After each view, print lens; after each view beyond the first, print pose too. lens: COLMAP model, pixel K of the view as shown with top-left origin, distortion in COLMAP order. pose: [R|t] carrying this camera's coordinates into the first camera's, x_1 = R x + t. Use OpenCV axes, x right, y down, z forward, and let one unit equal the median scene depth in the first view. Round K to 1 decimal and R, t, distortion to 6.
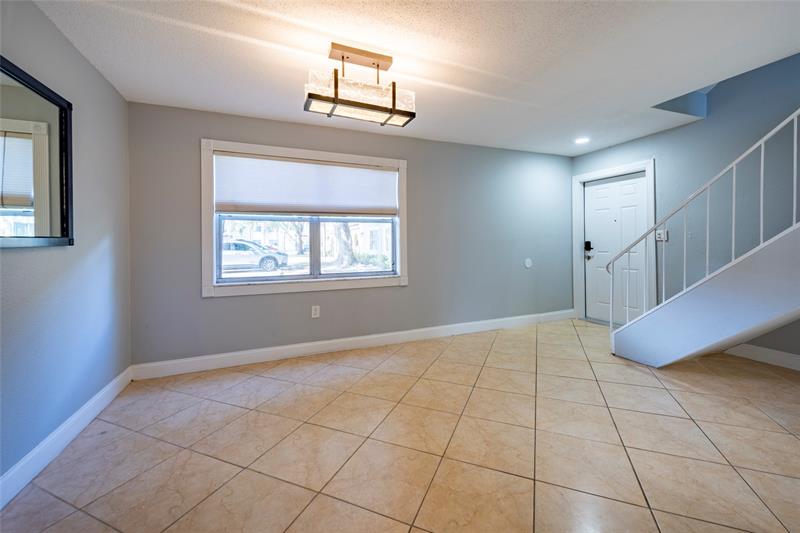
lens RADIAL K [[330.2, 0, 411.9], [0, 330.2, 246.2], [0, 0, 1]] dist [0.002028, -0.001160]
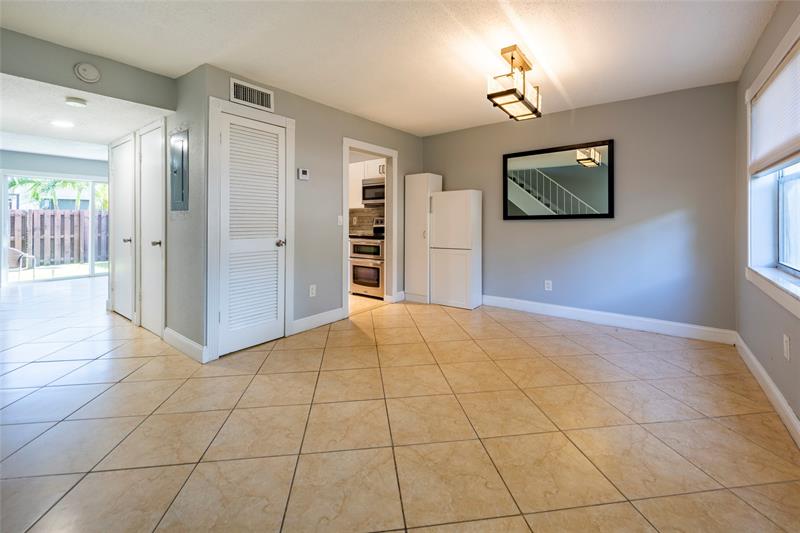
lens RADIAL K [[330.2, 0, 402.7], [0, 330.2, 230.5], [0, 0, 1]] dist [0.002028, -0.001160]
pose [[-0.872314, 0.030144, -0.488016, 0.525203], [0.009287, 0.998939, 0.045103, -0.016688], [0.488858, 0.034812, -0.871668, 1.234489]]
